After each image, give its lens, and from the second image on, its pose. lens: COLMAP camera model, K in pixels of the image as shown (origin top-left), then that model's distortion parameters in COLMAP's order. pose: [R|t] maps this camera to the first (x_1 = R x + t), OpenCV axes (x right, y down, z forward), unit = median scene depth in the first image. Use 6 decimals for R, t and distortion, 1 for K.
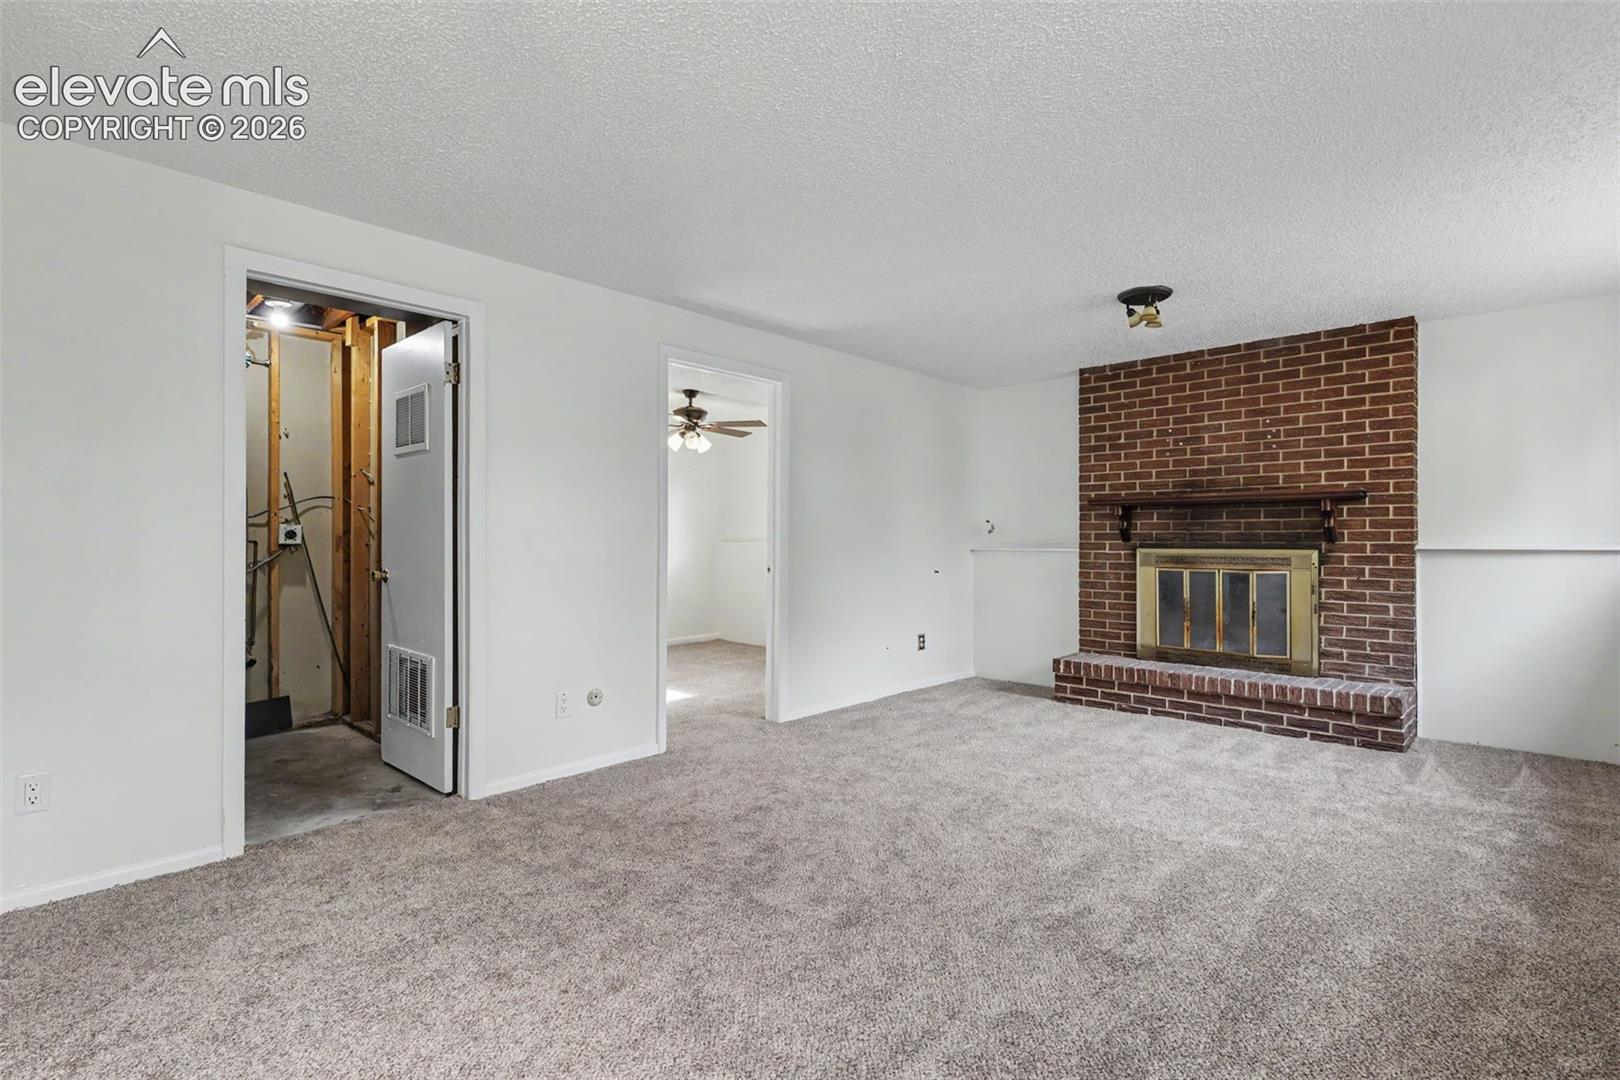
lens RADIAL K [[754.2, 0, 801.5], [0, 754.2, 540.6], [0, 0, 1]] dist [-0.001204, 0.001697]
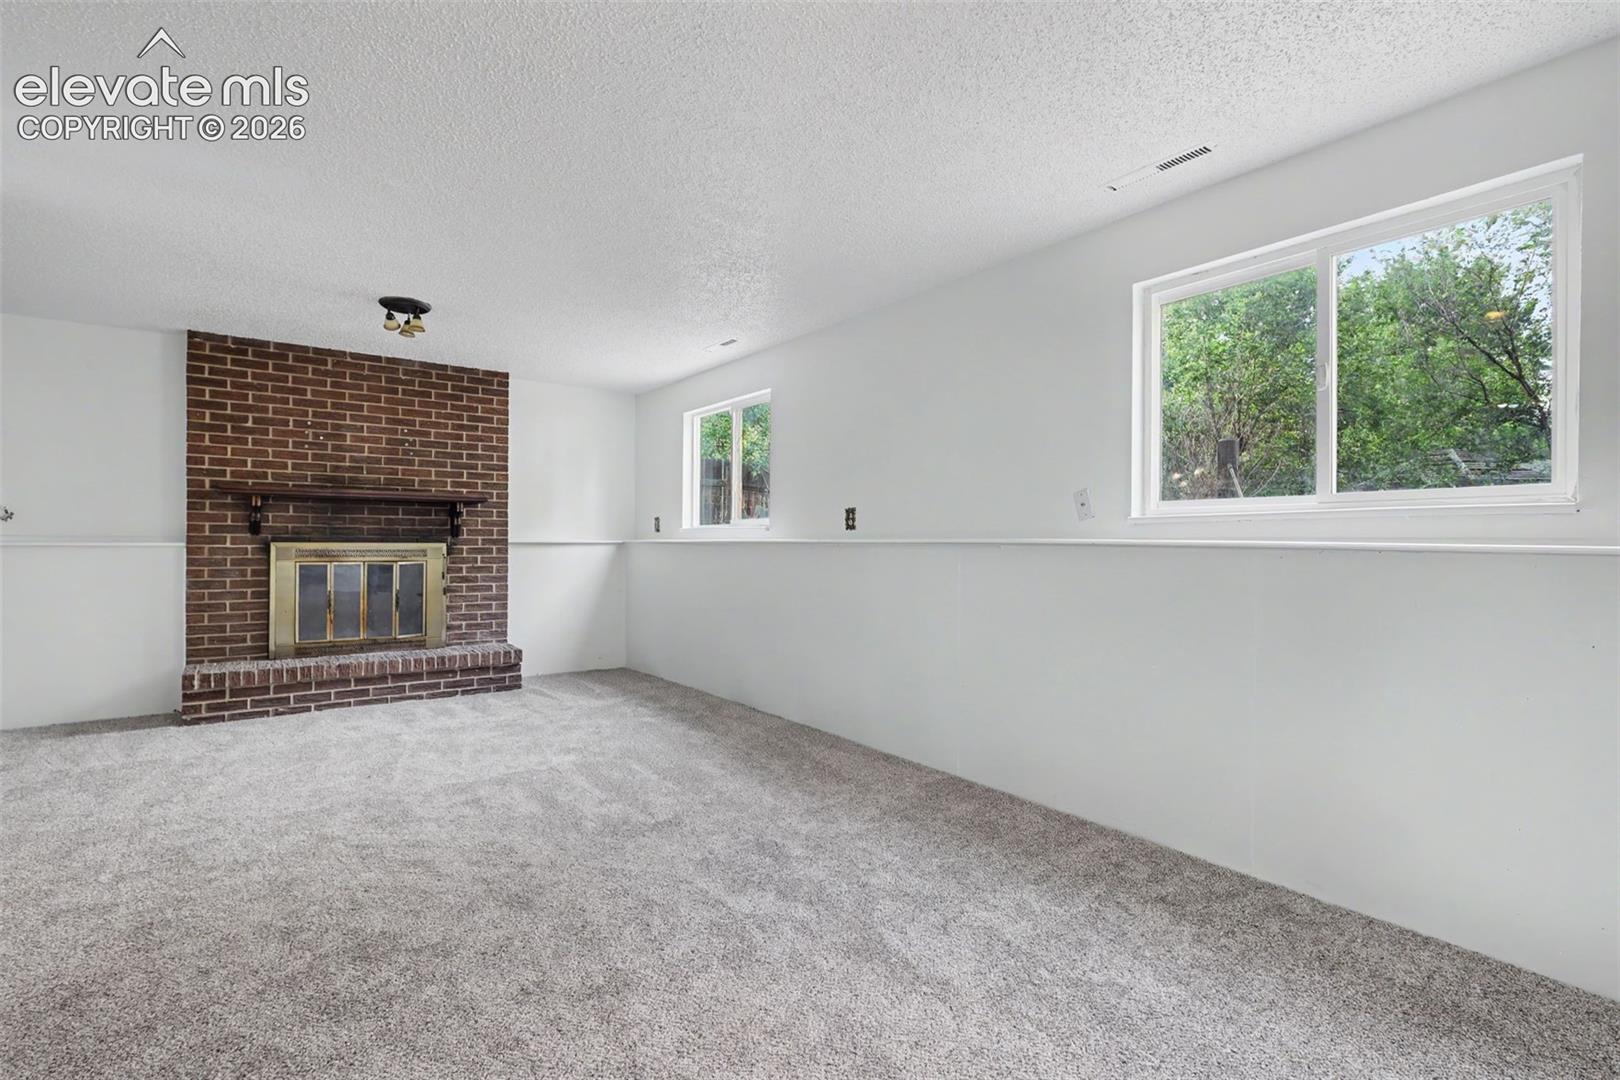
lens RADIAL K [[754.2, 0, 801.4], [0, 754.2, 539.3], [0, 0, 1]] dist [-0.001204, 0.001697]
pose [[0.184394, 0.003128, 0.982847, -0.417862], [-0.006609, 0.999976, -0.001943, 0.004809], [-0.982830, -0.006137, 0.184411, 0.209096]]
